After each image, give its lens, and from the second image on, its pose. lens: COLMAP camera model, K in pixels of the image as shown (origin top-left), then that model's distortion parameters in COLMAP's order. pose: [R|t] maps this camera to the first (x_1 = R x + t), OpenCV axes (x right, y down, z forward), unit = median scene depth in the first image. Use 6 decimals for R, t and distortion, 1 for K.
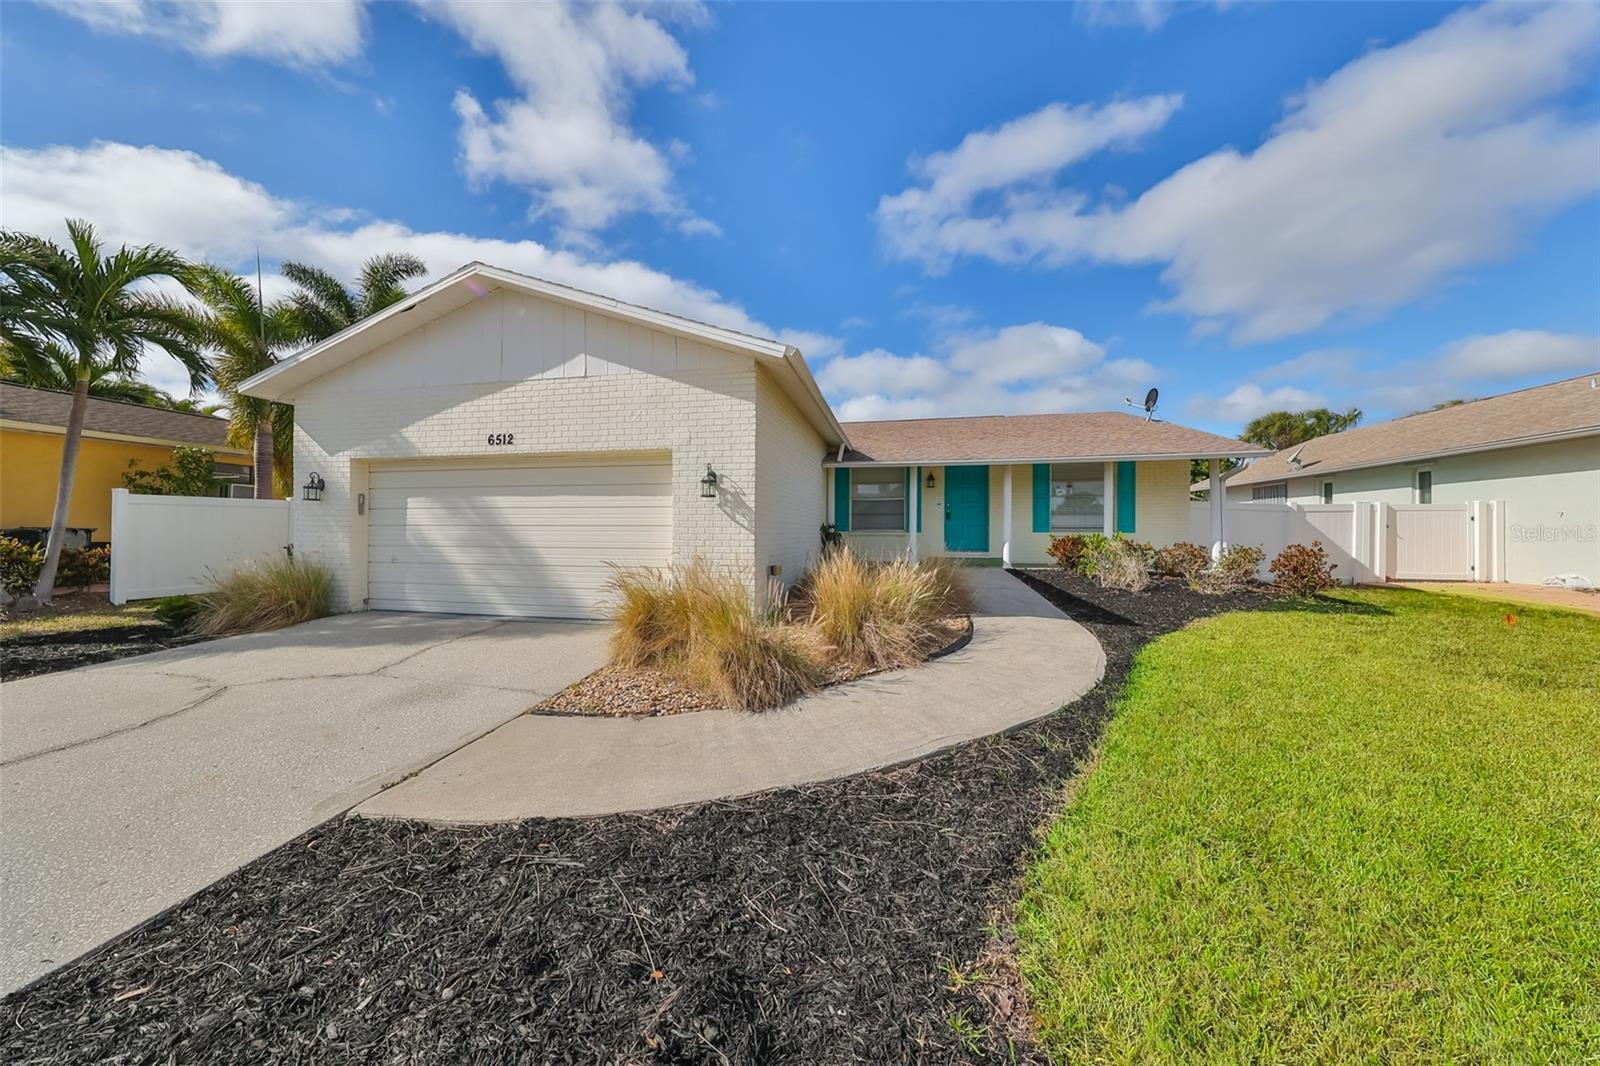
lens RADIAL K [[522.7, 0, 800.0], [0, 522.7, 533.0], [0, 0, 1]] dist [0.001217, 0.000074]
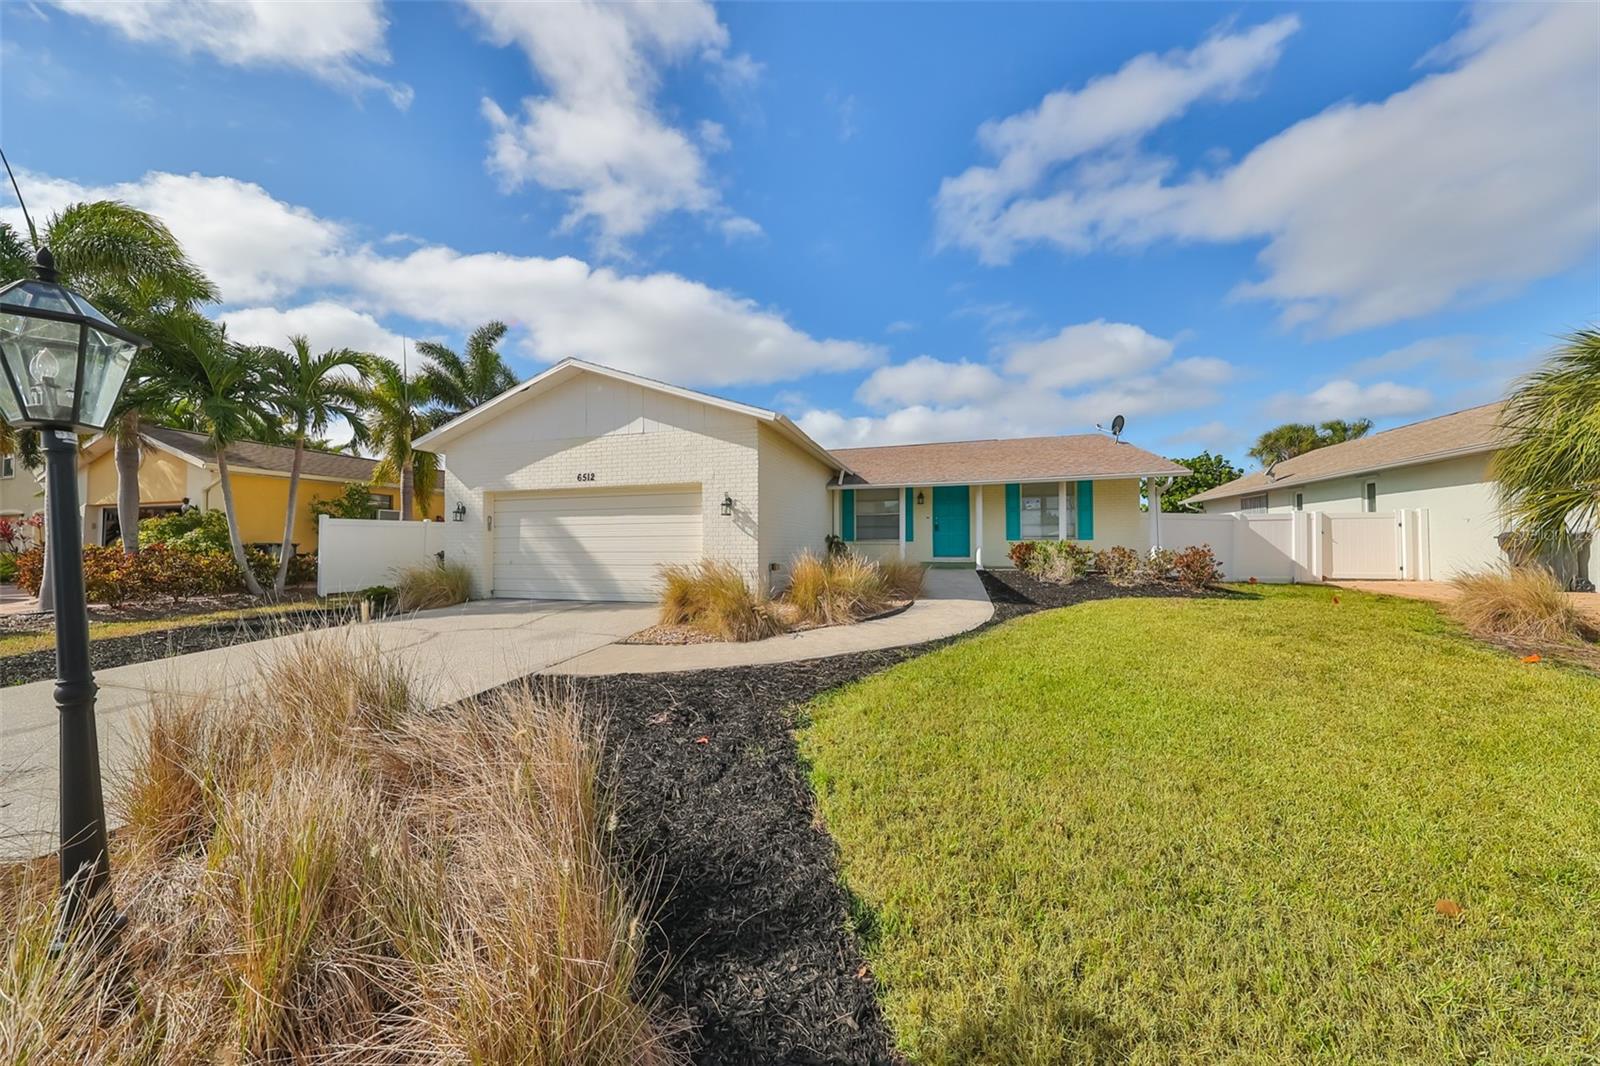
lens RADIAL K [[522.7, 0, 800.0], [0, 522.7, 533.0], [0, 0, 1]] dist [0.001217, 0.000074]
pose [[0.996081, -0.010732, -0.087793, 0.111725], [0.008090, 0.999505, -0.030387, 0.018411], [0.088076, 0.029557, 0.995675, -0.302514]]
